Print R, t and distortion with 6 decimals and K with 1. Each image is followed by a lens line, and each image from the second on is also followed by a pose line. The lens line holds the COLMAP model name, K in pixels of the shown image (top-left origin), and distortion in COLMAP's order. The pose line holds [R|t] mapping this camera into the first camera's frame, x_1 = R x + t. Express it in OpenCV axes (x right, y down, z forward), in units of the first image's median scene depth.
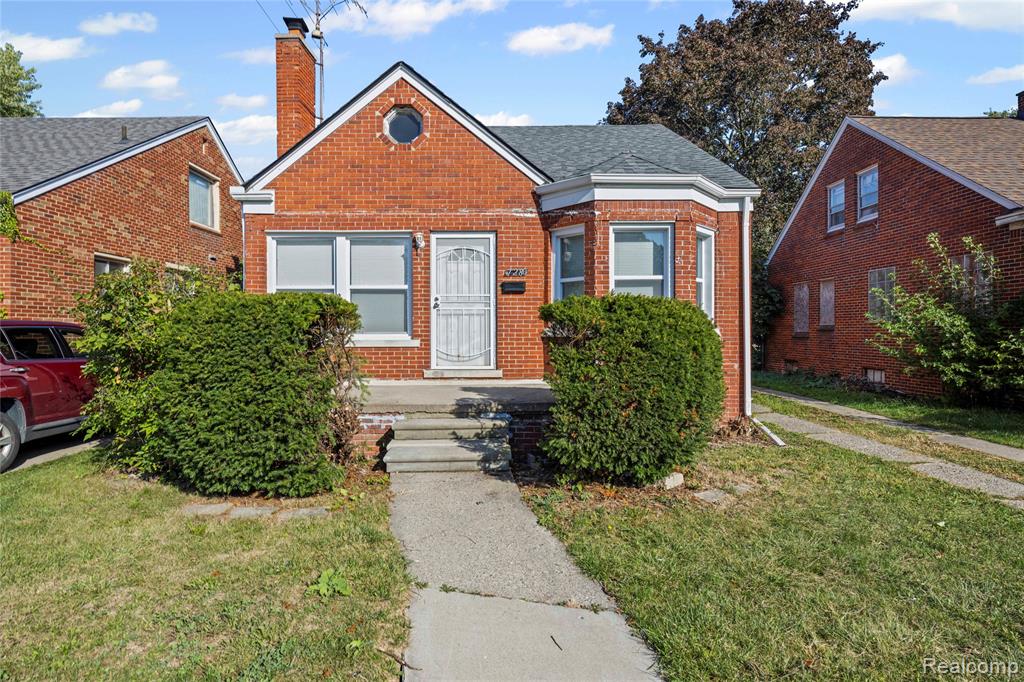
lens RADIAL K [[586.9, 0, 511.8], [0, 586.9, 341.7], [0, 0, 1]] dist [0.003136, -0.000756]
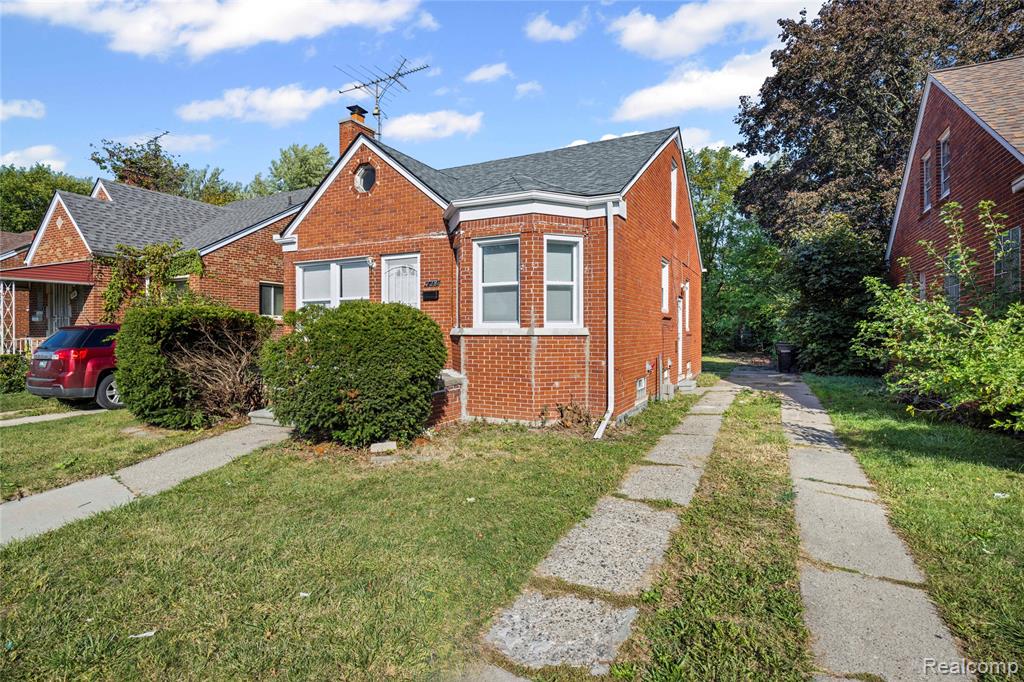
lens RADIAL K [[534.8, 0, 510.3], [0, 534.8, 338.6], [0, 0, 1]] dist [-0.000688, 0.000172]
pose [[0.880339, 0.004976, -0.474318, 0.692734], [-0.005140, 0.999986, 0.000950, -0.002715], [0.474316, 0.001602, 0.880353, 0.076051]]
